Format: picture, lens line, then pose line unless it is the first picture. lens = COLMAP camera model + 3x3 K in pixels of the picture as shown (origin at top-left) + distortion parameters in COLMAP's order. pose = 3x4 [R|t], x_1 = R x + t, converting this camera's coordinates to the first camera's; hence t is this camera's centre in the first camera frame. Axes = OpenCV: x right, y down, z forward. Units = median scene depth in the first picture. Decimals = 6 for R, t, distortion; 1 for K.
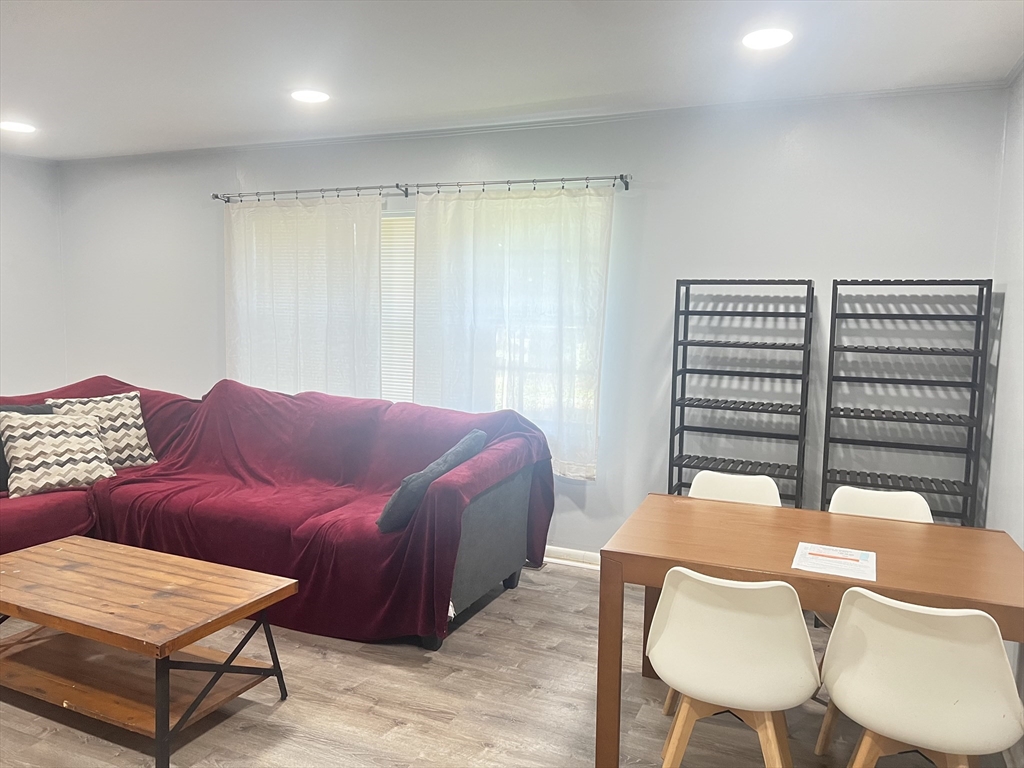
lens RADIAL K [[778.3, 0, 509.5], [0, 778.3, 390.4], [0, 0, 1]] dist [0.083164, -0.079141]
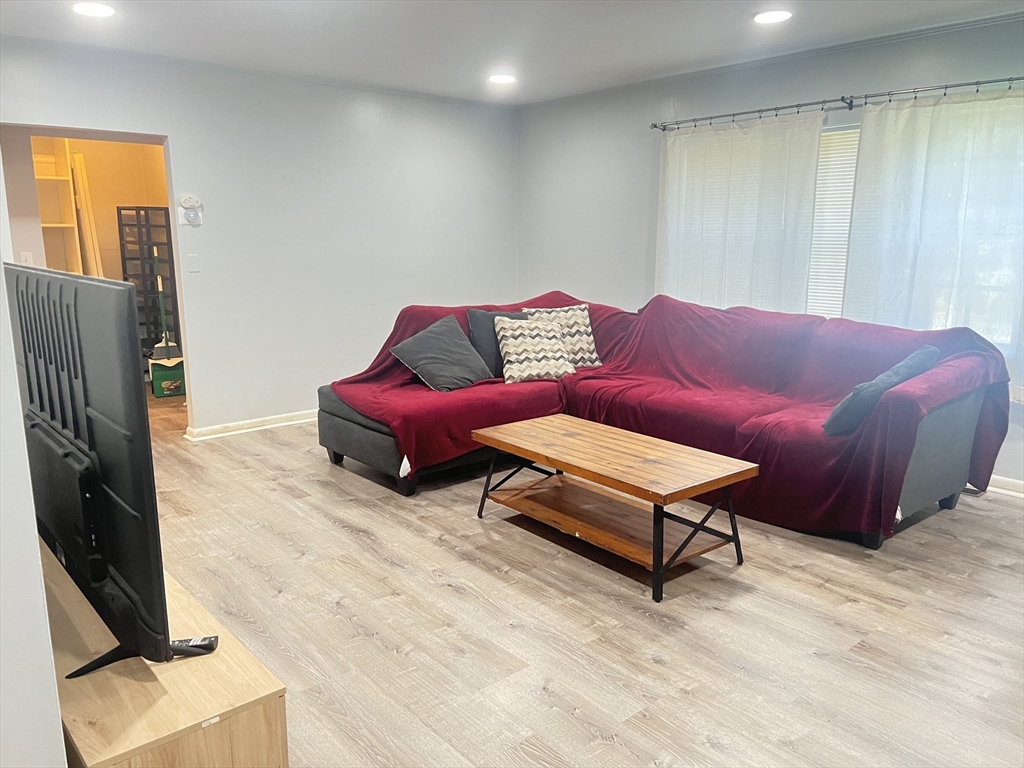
lens RADIAL K [[772.0, 0, 511.4], [0, 772.0, 404.8], [0, 0, 1]] dist [0.034486, -0.047069]
pose [[0.902239, 0.076243, -0.424442, -0.094459], [-0.031309, 0.993230, 0.111862, 0.031635], [0.430098, -0.087637, 0.898519, -0.114366]]
